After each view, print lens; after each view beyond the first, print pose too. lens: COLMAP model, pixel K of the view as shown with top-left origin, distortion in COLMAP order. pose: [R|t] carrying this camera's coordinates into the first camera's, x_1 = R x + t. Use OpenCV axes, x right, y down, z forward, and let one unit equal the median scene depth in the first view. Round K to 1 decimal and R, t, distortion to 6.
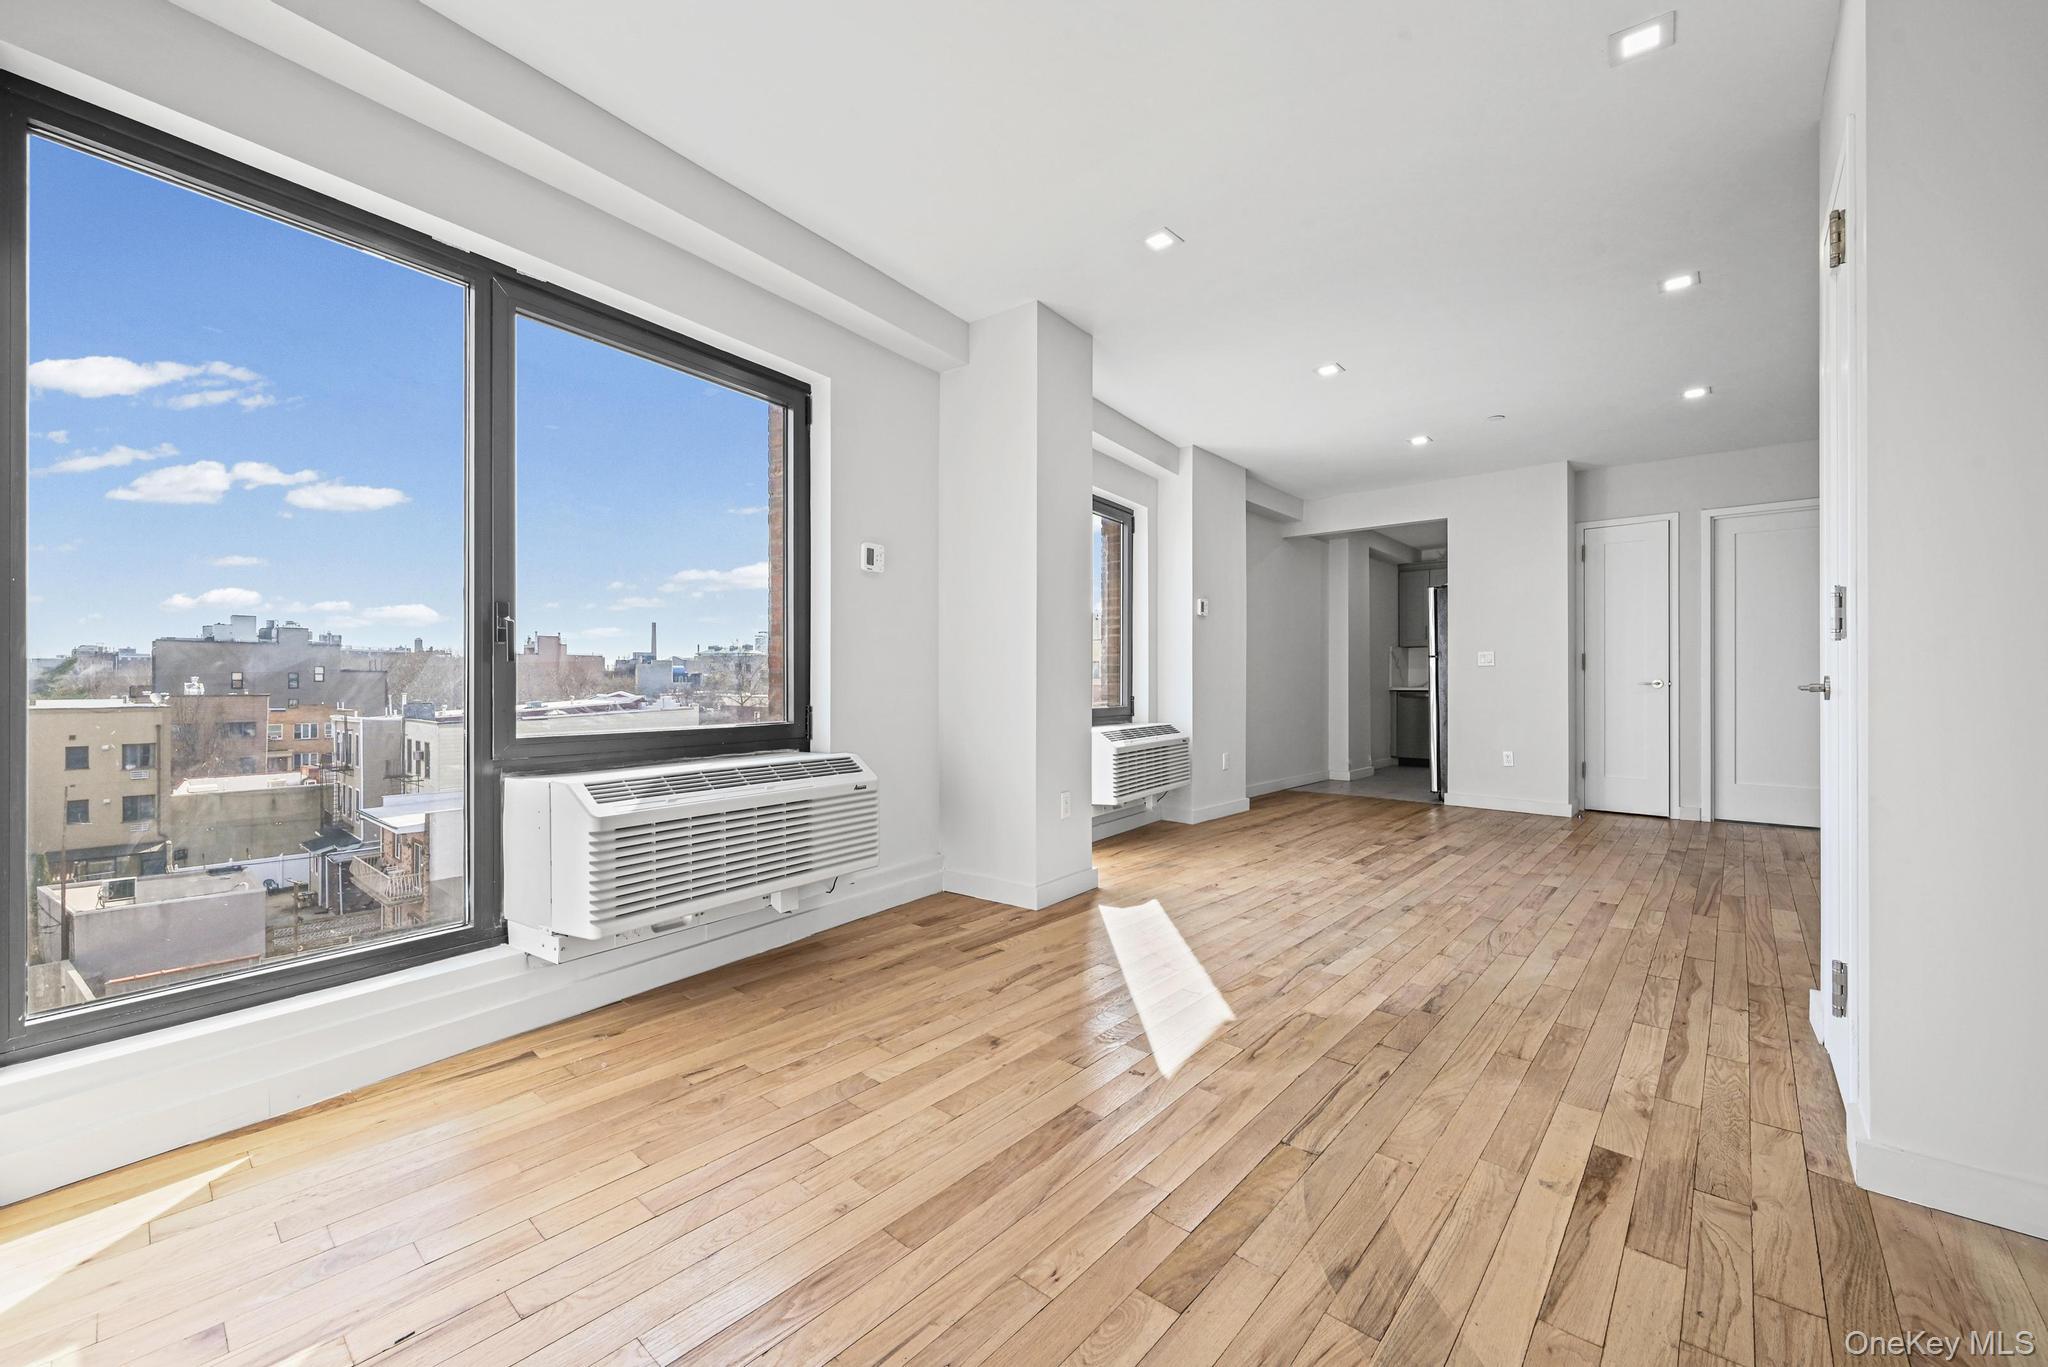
lens RADIAL K [[821.6, 0, 1037.5], [0, 821.6, 684.9], [0, 0, 1]] dist [-0.000780, -0.000068]
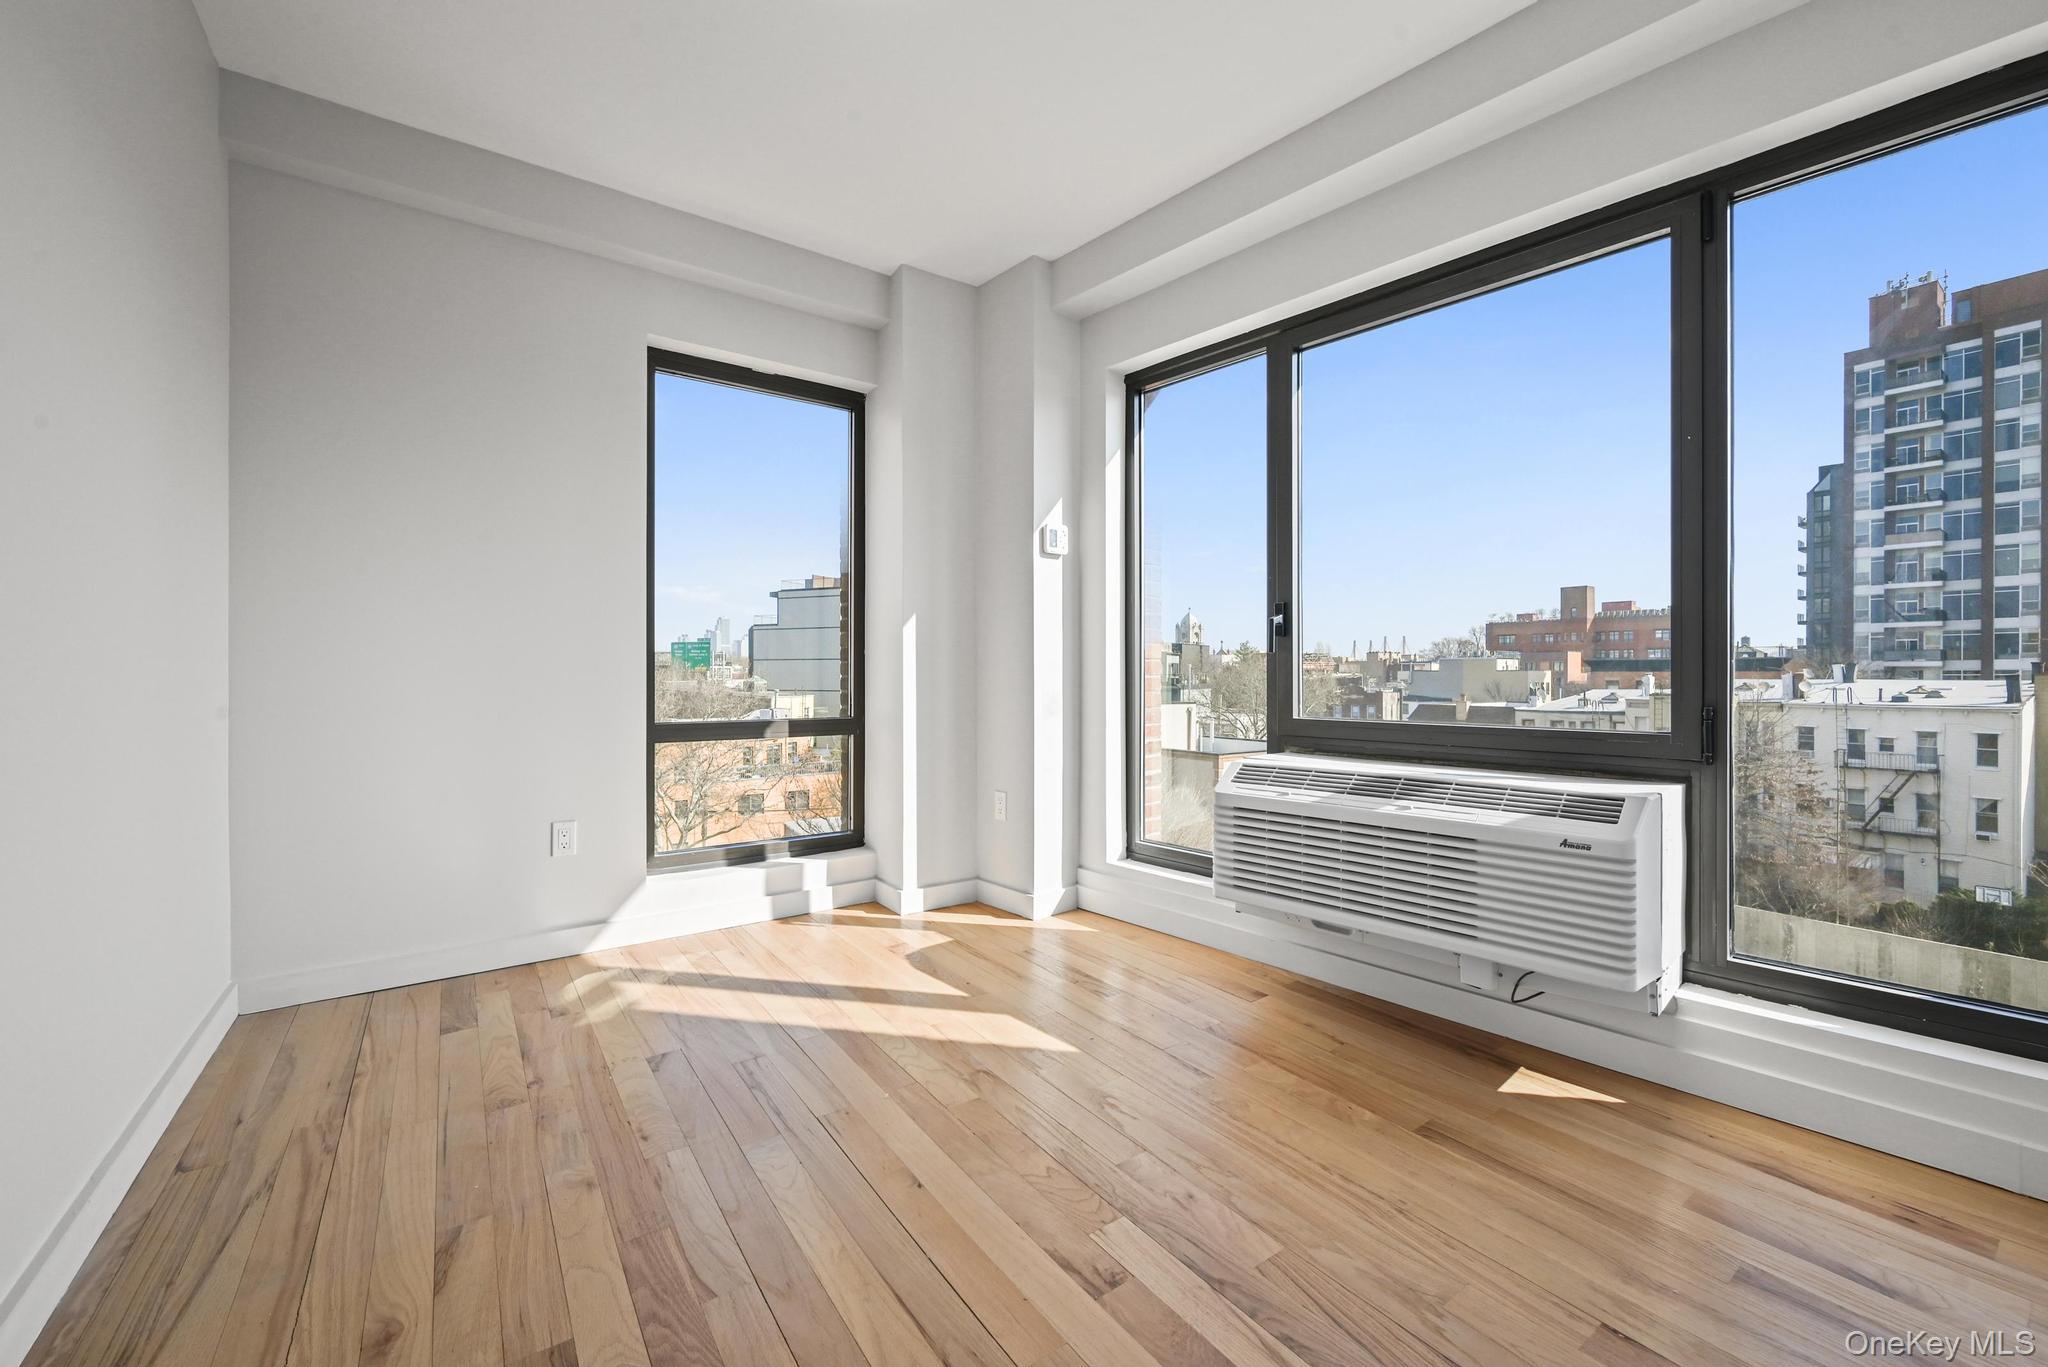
lens RADIAL K [[821.6, 0, 1037.5], [0, 821.6, 684.9], [0, 0, 1]] dist [-0.000780, -0.000068]
pose [[-0.235742, 0.011533, -0.971747, 0.567614], [-0.001075, 0.999926, 0.012128, -0.001850], [0.971815, 0.003904, -0.235713, 0.902774]]
